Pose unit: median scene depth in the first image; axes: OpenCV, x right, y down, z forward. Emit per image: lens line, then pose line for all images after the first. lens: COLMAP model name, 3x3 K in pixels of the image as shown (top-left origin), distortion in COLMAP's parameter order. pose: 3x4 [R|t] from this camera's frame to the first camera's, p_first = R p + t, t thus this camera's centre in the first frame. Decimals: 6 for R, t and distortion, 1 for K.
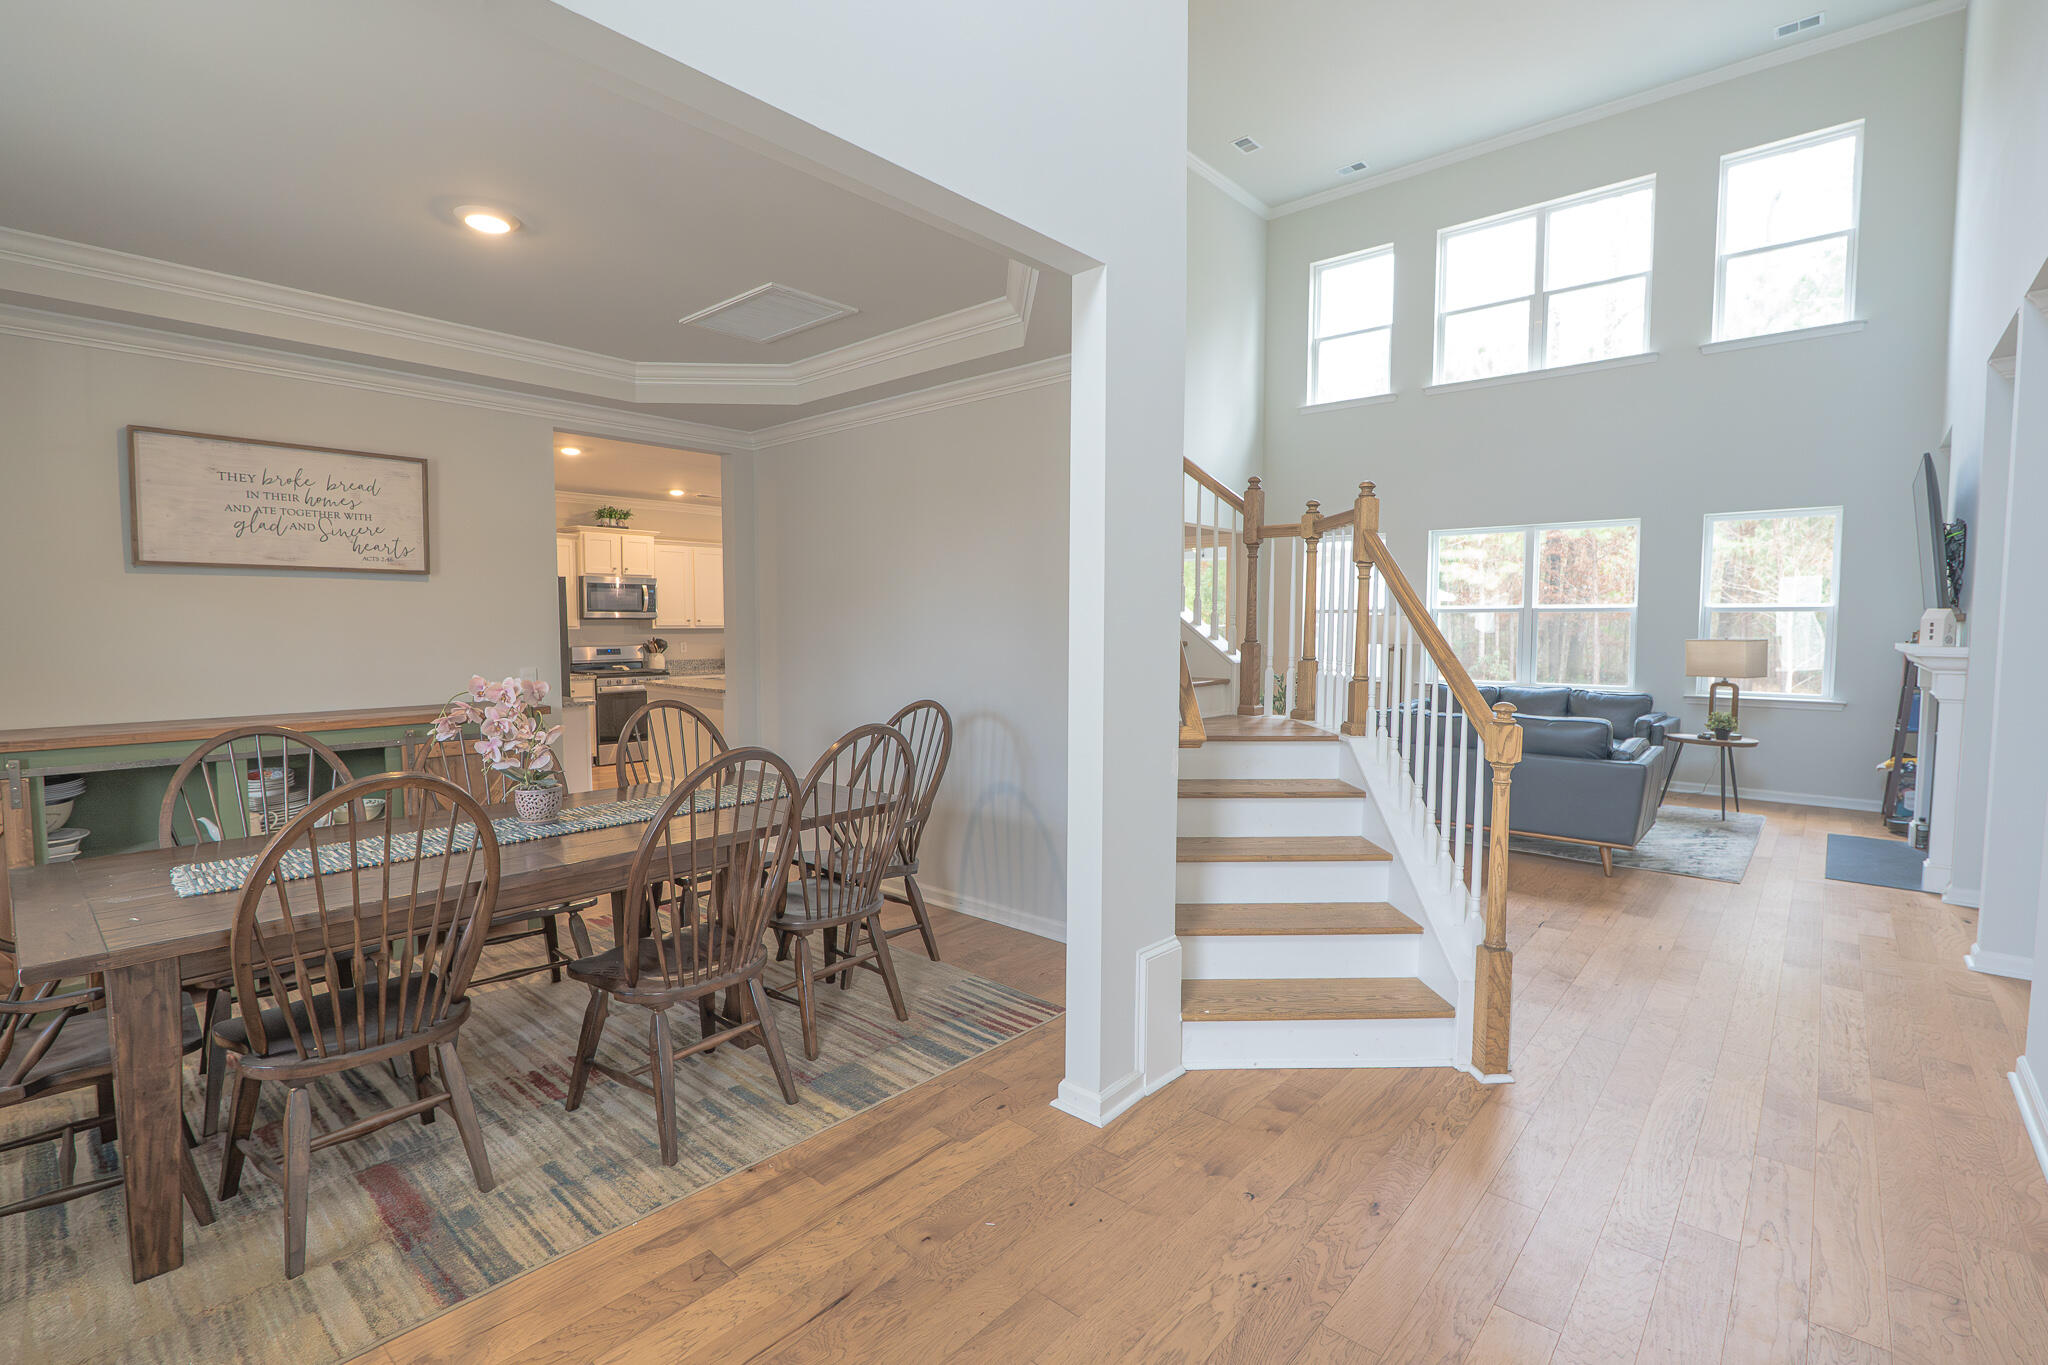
lens RADIAL K [[931.2, 0, 1022.7], [0, 931.2, 680.5], [0, 0, 1]] dist [-0.008466, 0.001016]
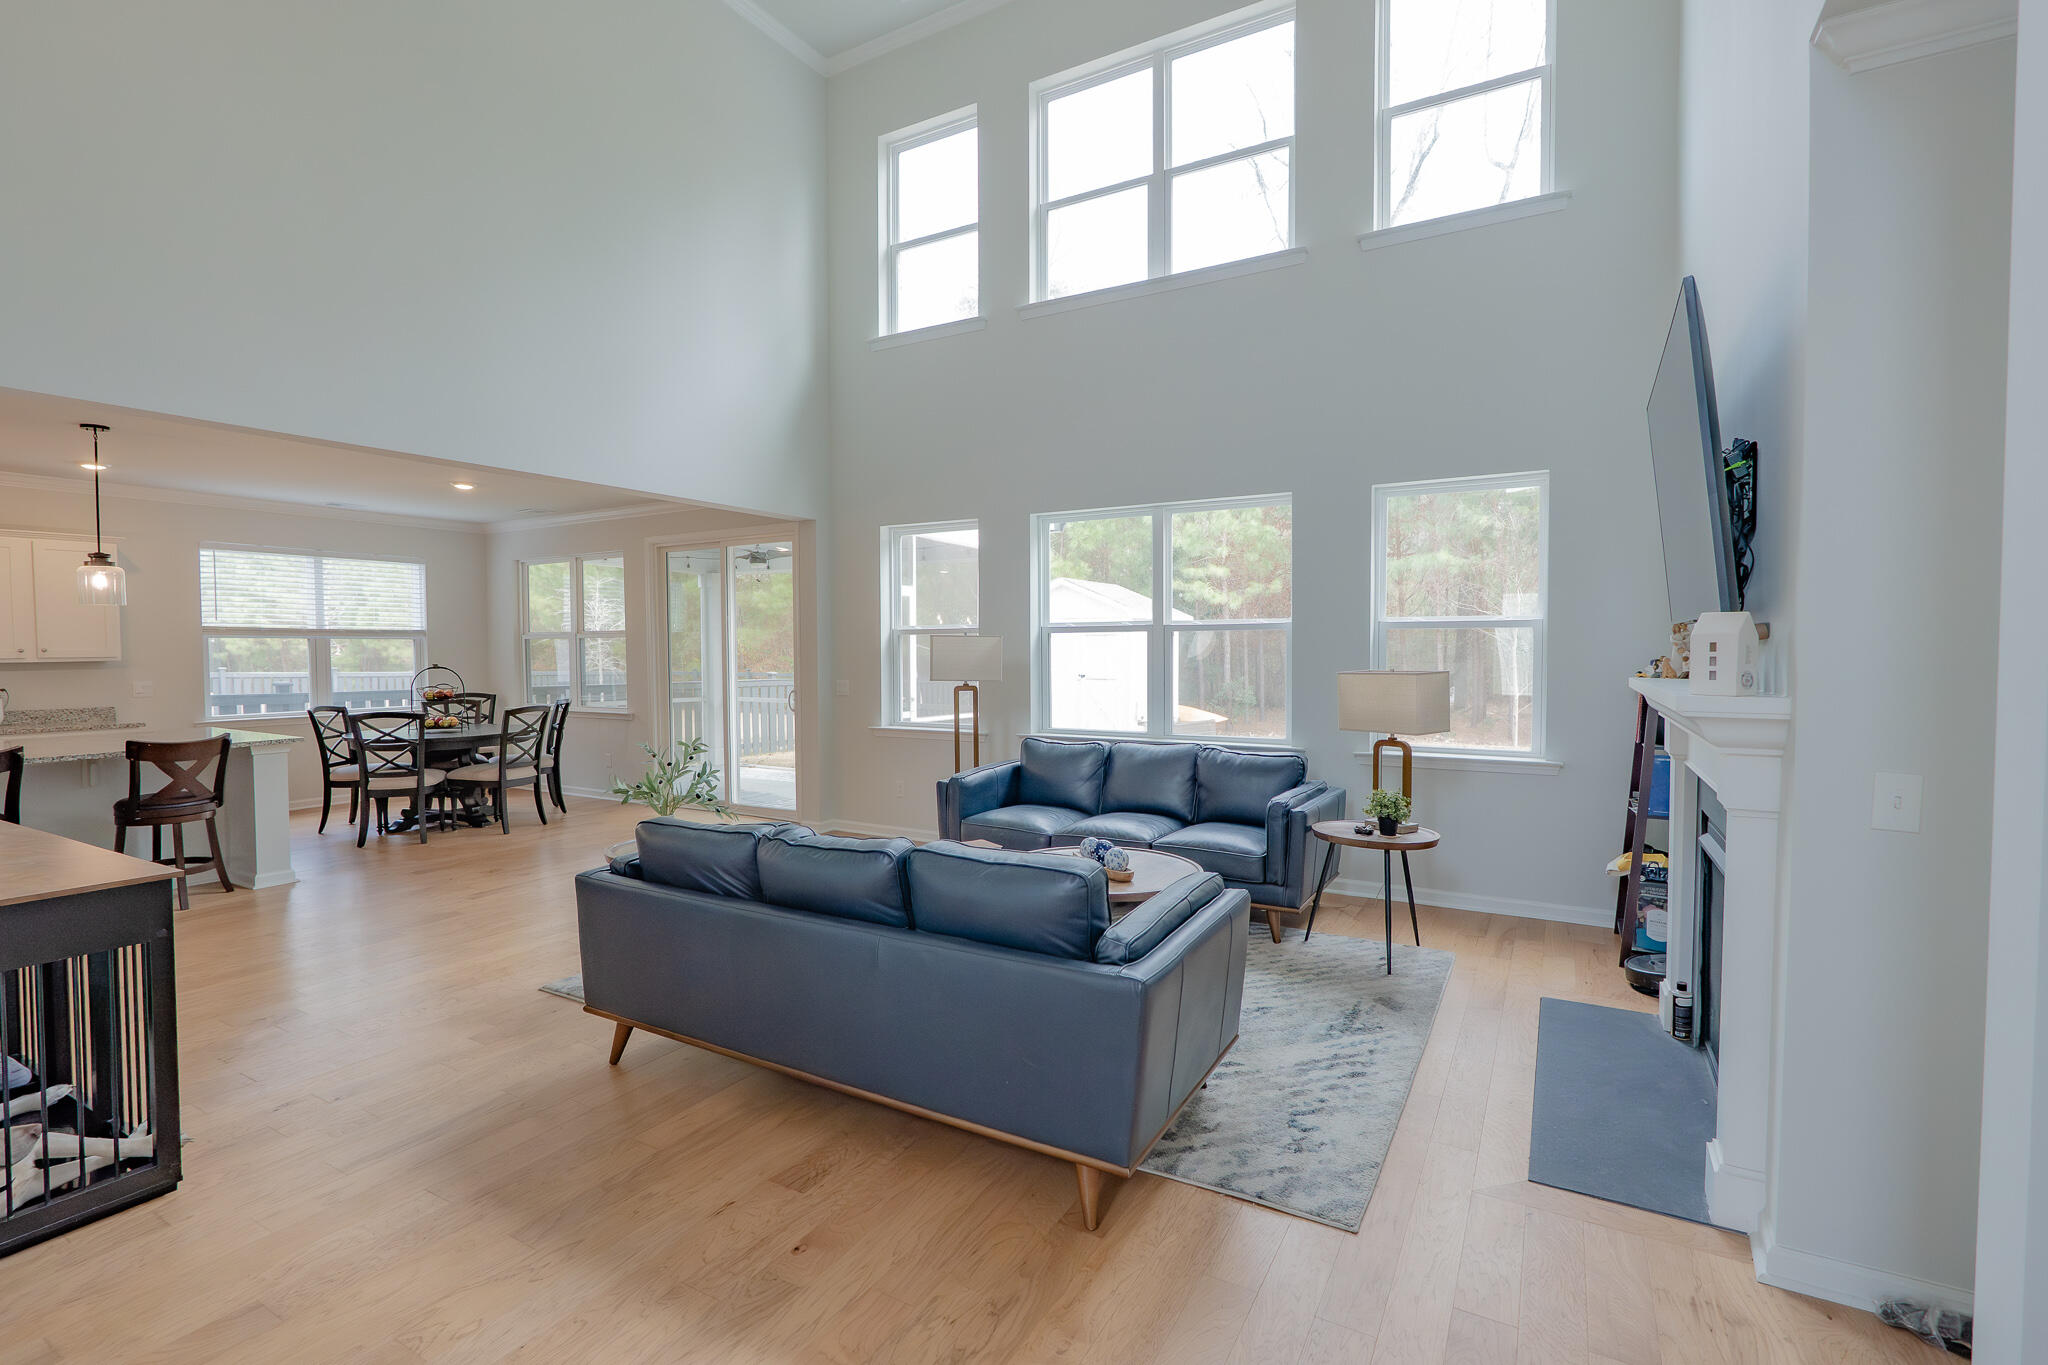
lens RADIAL K [[931.2, 0, 1022.7], [0, 931.2, 680.5], [0, 0, 1]] dist [-0.008466, 0.001016]
pose [[0.980781, -0.013982, 0.194612, 0.779791], [0.019042, 0.999527, -0.024153, -0.055581], [-0.194182, 0.027395, 0.980583, 0.860008]]
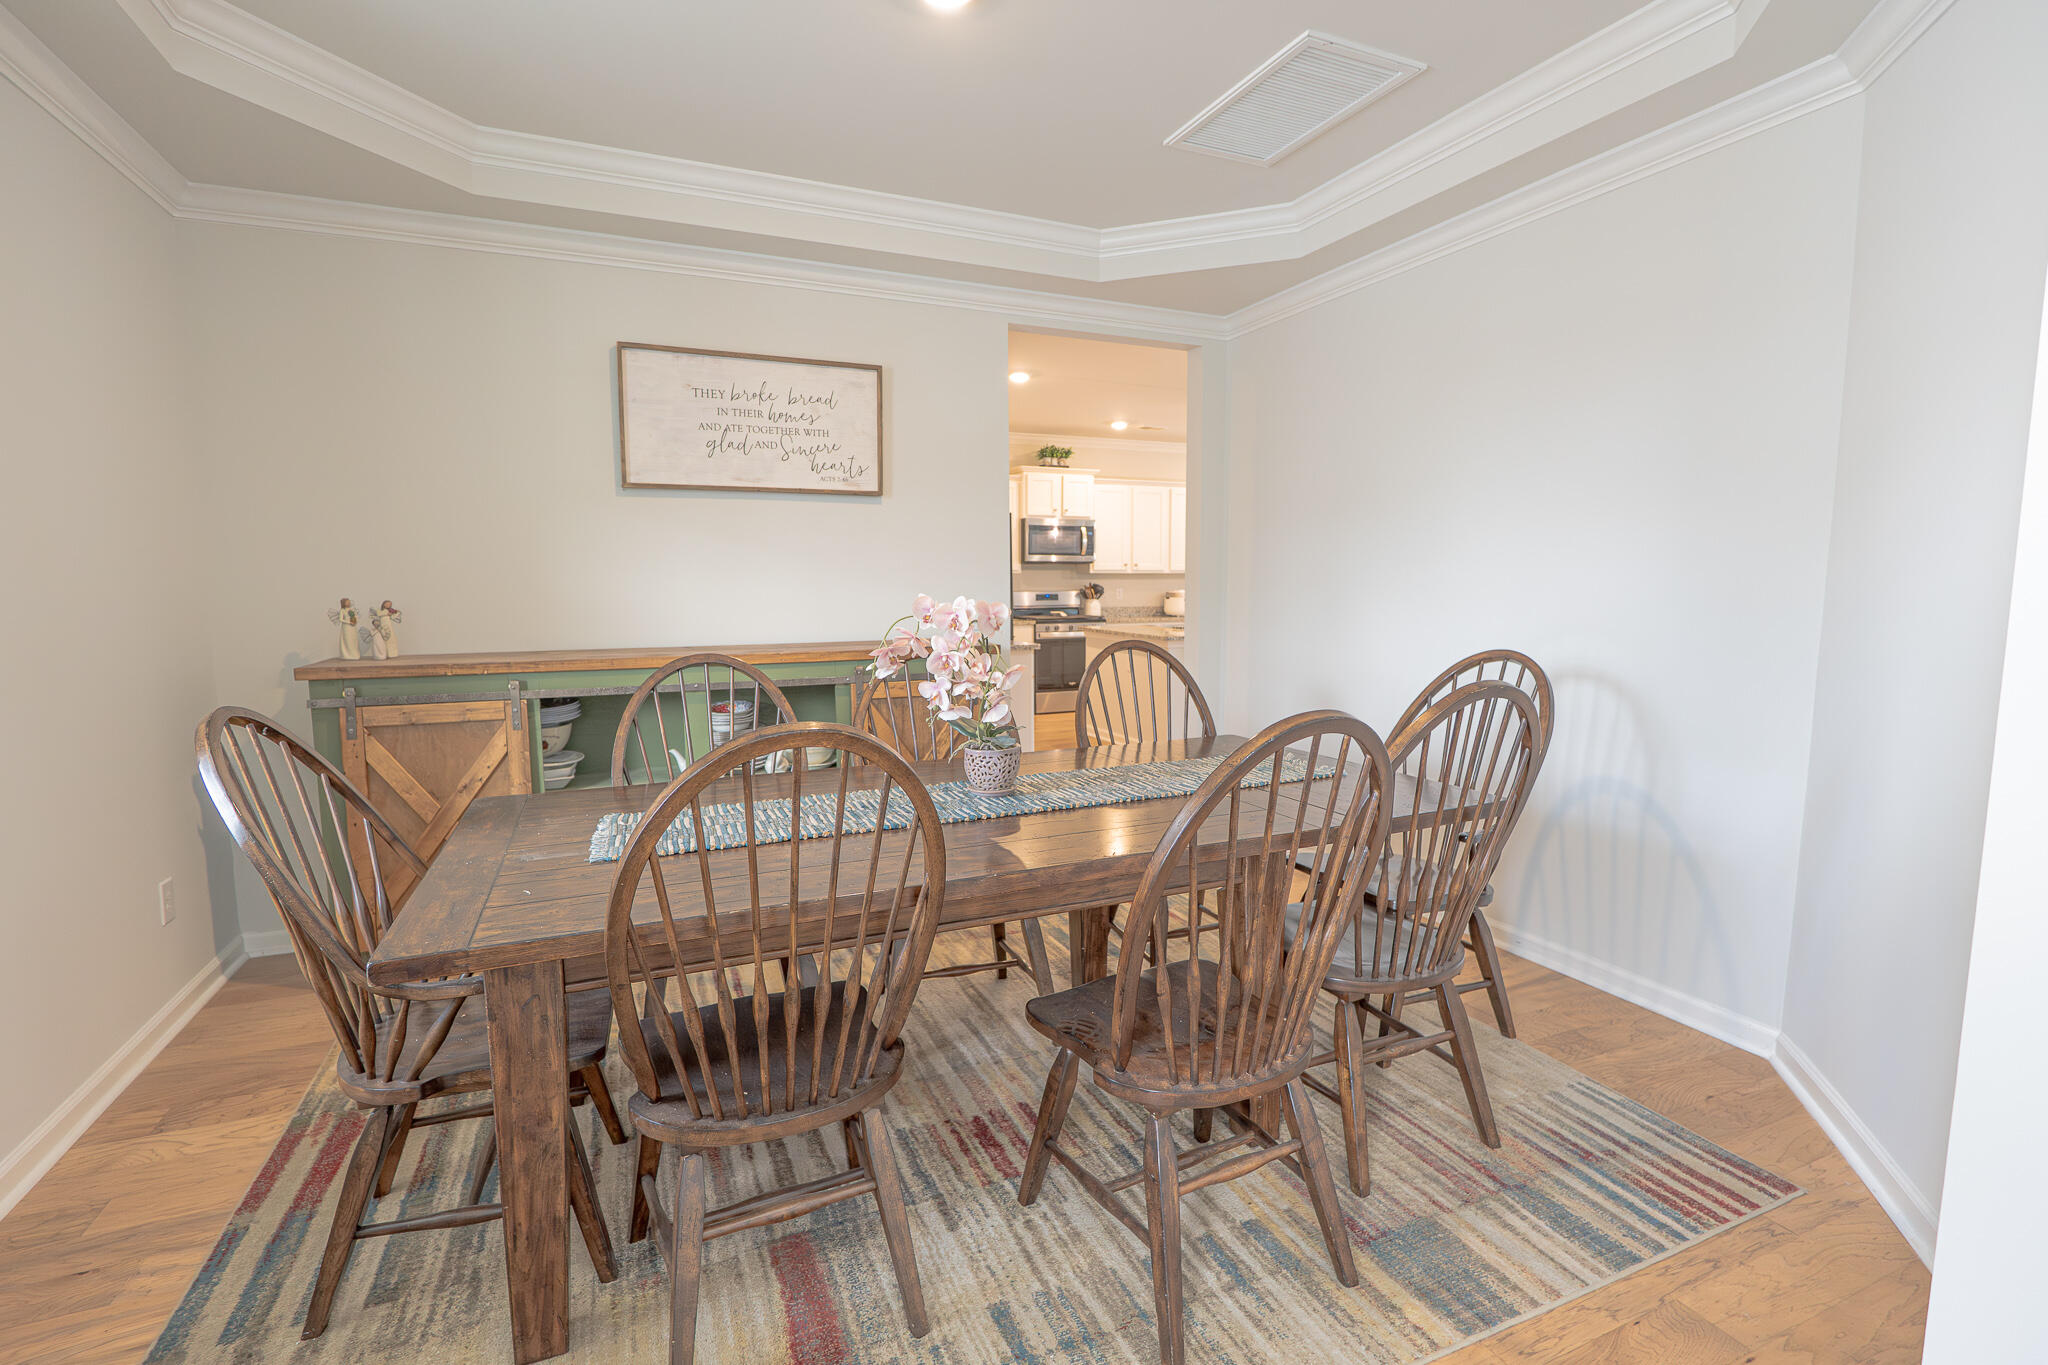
lens RADIAL K [[931.2, 0, 1022.7], [0, 931.2, 680.5], [0, 0, 1]] dist [-0.008466, 0.001016]
pose [[0.907816, 0.042324, -0.417227, -0.163554], [-0.023193, 0.998439, 0.050818, 0.020145], [0.418726, -0.036457, 0.907381, 0.288143]]
